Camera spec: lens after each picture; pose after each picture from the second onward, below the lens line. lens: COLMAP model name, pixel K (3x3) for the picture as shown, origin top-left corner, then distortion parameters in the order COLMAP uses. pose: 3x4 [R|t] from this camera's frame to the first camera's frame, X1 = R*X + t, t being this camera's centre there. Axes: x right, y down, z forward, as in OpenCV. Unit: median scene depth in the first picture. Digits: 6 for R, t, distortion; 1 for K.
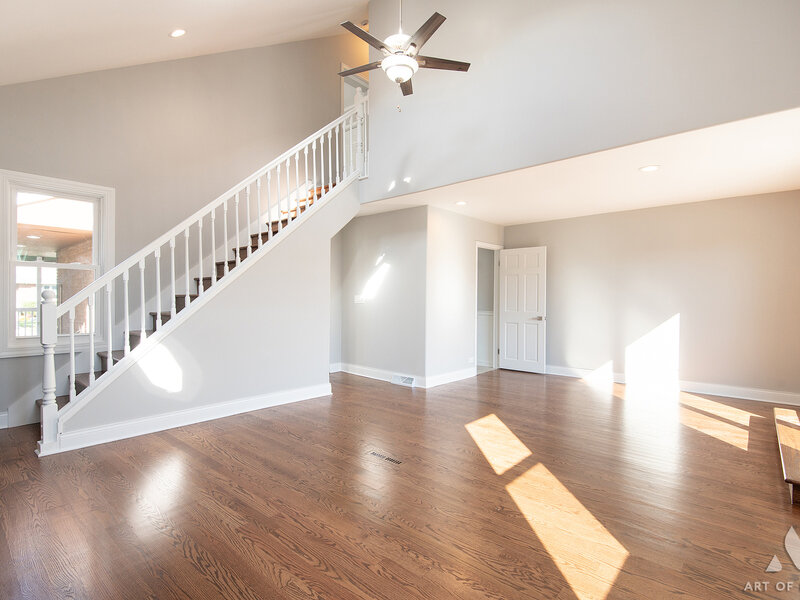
lens RADIAL K [[402.9, 0, 400.3], [0, 402.9, 300.5], [0, 0, 1]] dist [0.037976, -0.015974]
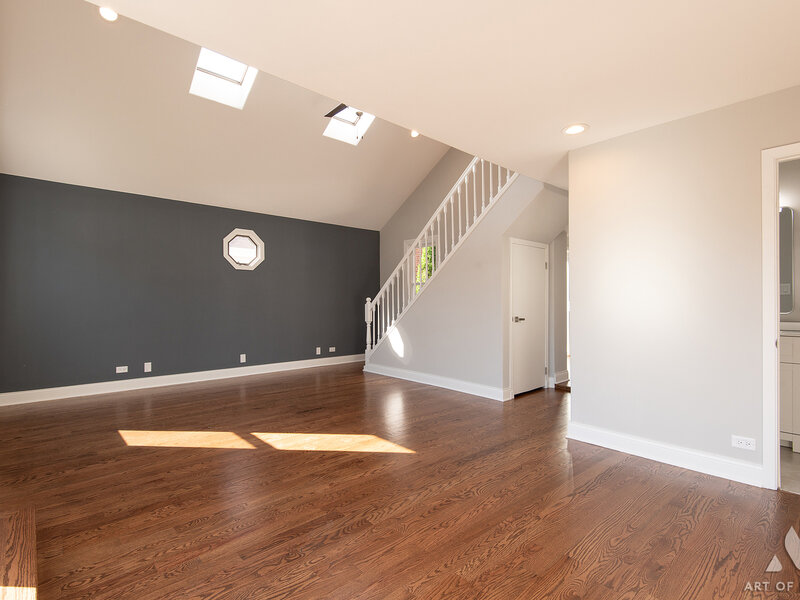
lens RADIAL K [[402.9, 0, 400.2], [0, 402.9, 303.3], [0, 0, 1]] dist [0.037976, -0.015974]
pose [[-0.115618, -0.003999, -0.993286, 1.333125], [-0.001030, 0.999992, -0.003906, 0.012480], [0.993293, 0.000571, -0.115622, 1.454505]]
